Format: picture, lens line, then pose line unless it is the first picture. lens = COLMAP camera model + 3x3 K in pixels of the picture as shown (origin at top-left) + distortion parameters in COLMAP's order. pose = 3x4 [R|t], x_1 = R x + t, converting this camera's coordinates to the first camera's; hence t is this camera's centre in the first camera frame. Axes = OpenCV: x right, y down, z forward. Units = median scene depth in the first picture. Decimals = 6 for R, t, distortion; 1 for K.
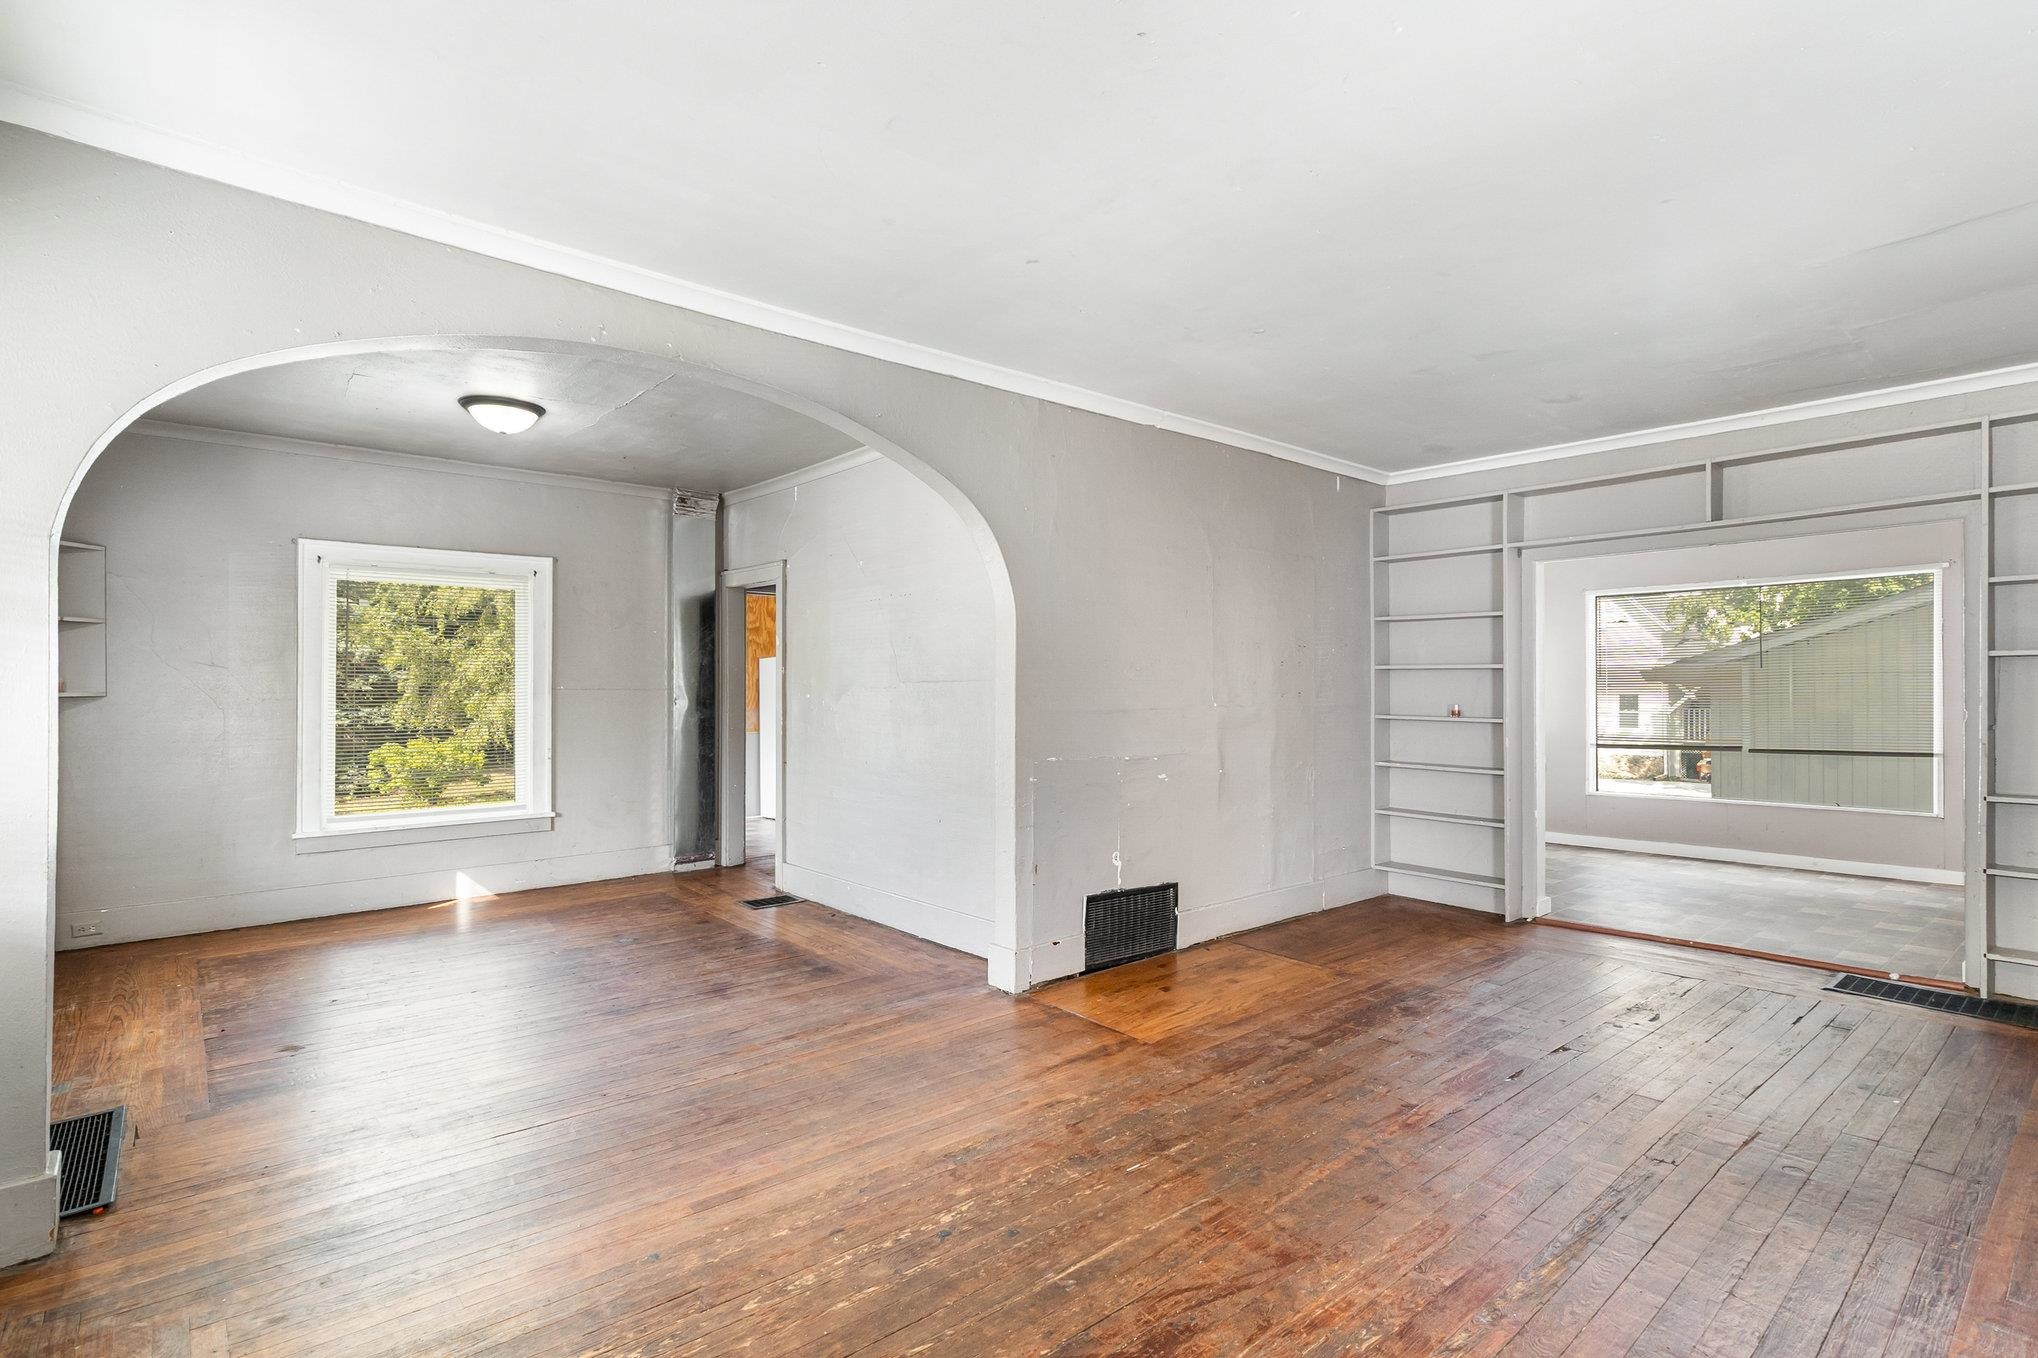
lens RADIAL K [[980.3, 0, 1019.0], [0, 980.3, 679.0], [0, 0, 1]] dist [0.000241, 0.000797]
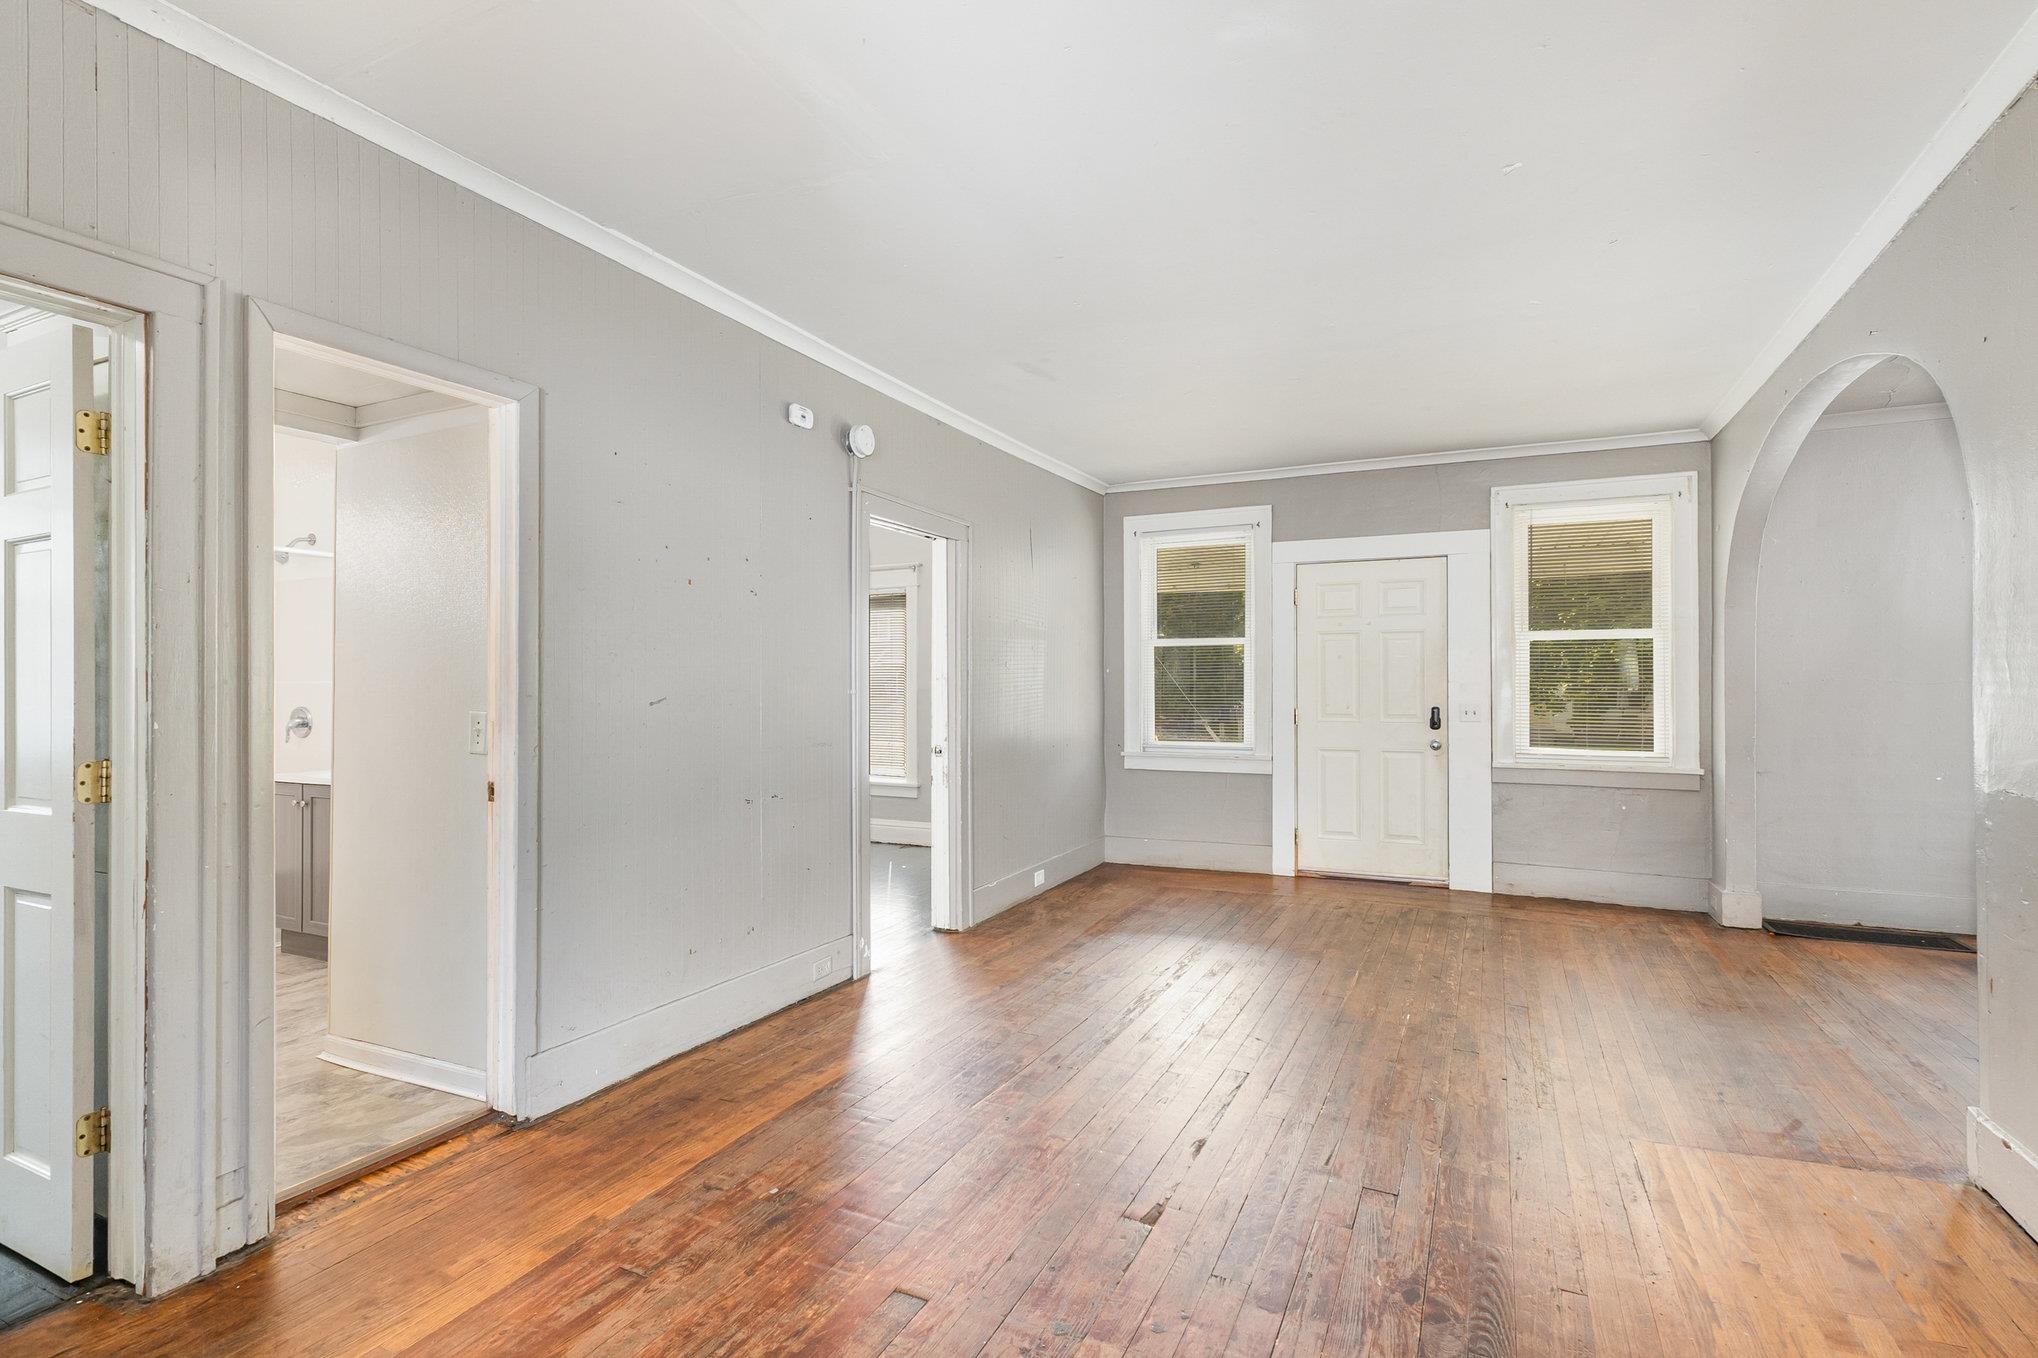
lens RADIAL K [[980.3, 0, 1019.0], [0, 980.3, 679.0], [0, 0, 1]] dist [0.000241, 0.000797]
pose [[-0.913697, -0.003078, -0.406384, 0.940565], [0.002438, 0.999912, -0.013055, 0.037503], [0.406388, -0.012919, -0.913609, 1.638272]]
